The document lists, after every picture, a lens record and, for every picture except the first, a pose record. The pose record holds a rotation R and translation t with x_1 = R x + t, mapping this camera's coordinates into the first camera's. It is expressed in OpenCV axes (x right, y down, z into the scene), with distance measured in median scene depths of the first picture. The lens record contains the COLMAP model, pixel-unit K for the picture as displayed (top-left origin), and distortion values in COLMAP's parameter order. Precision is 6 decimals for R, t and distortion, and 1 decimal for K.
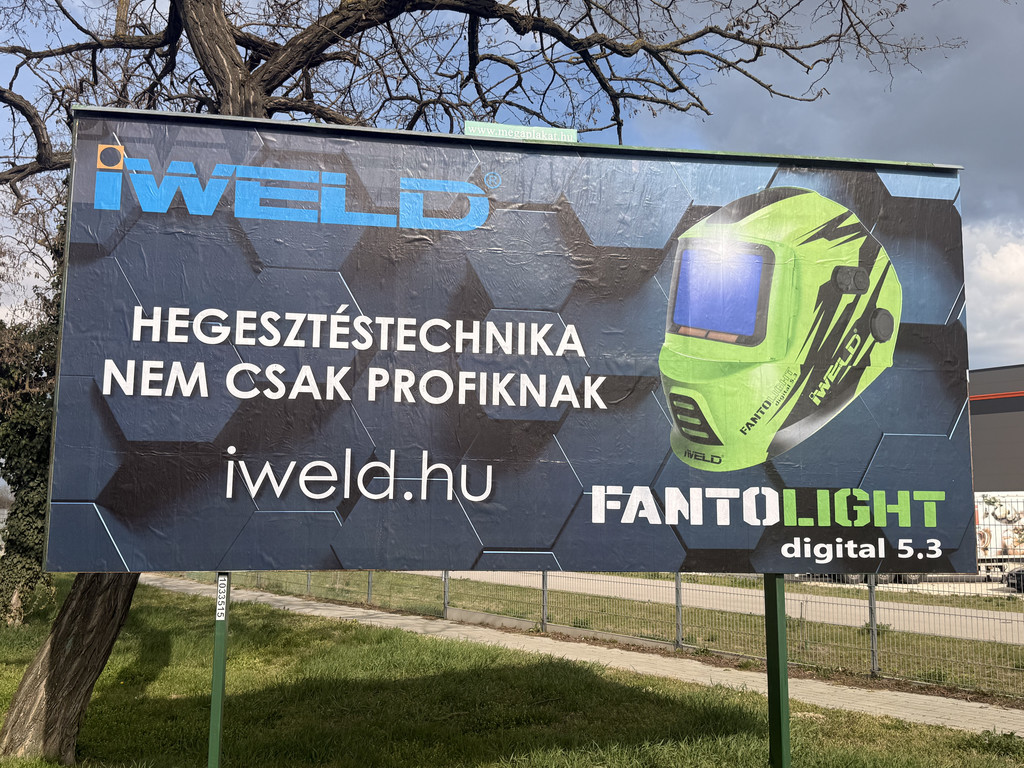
lens RADIAL K [[987.2, 0, 512.0], [0, 987.2, 384.0], [0, 0, 1]] dist [0.179902, -0.343963]
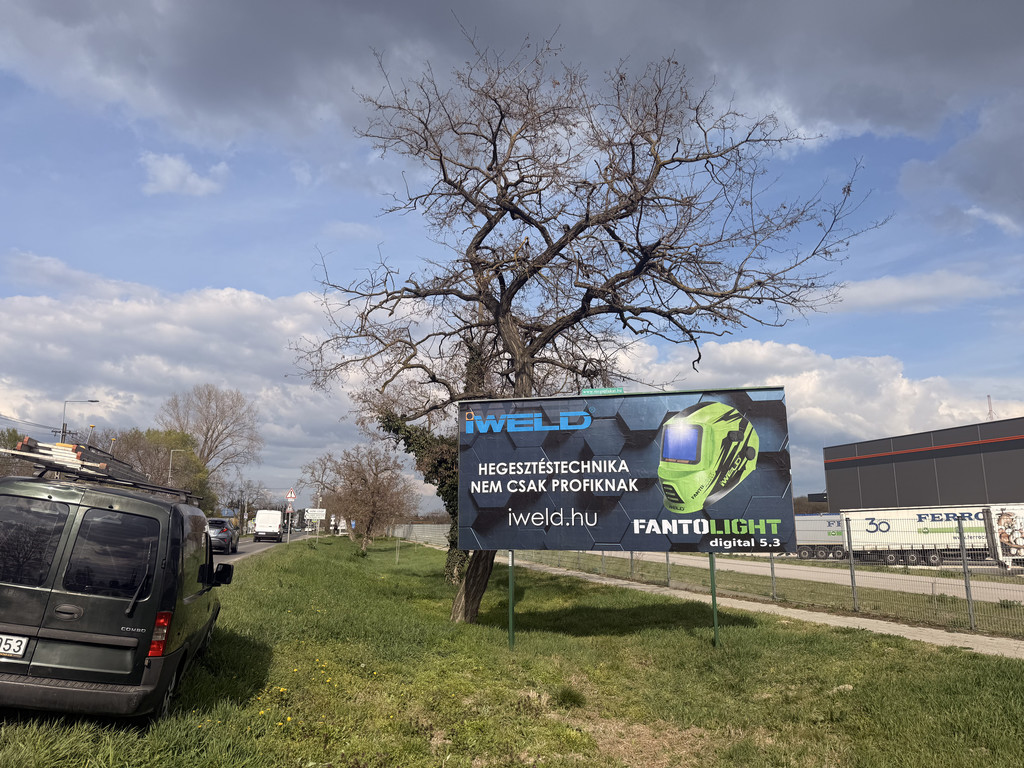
lens RADIAL K [[750.9, 0, 512.0], [0, 750.9, 384.0], [0, 0, 1]] dist [0.205382, -0.372944]
pose [[0.926917, -0.084454, -0.365639, 0.561081], [0.065519, 0.995802, -0.063912, -0.157301], [0.369502, 0.035285, 0.928560, -1.077425]]
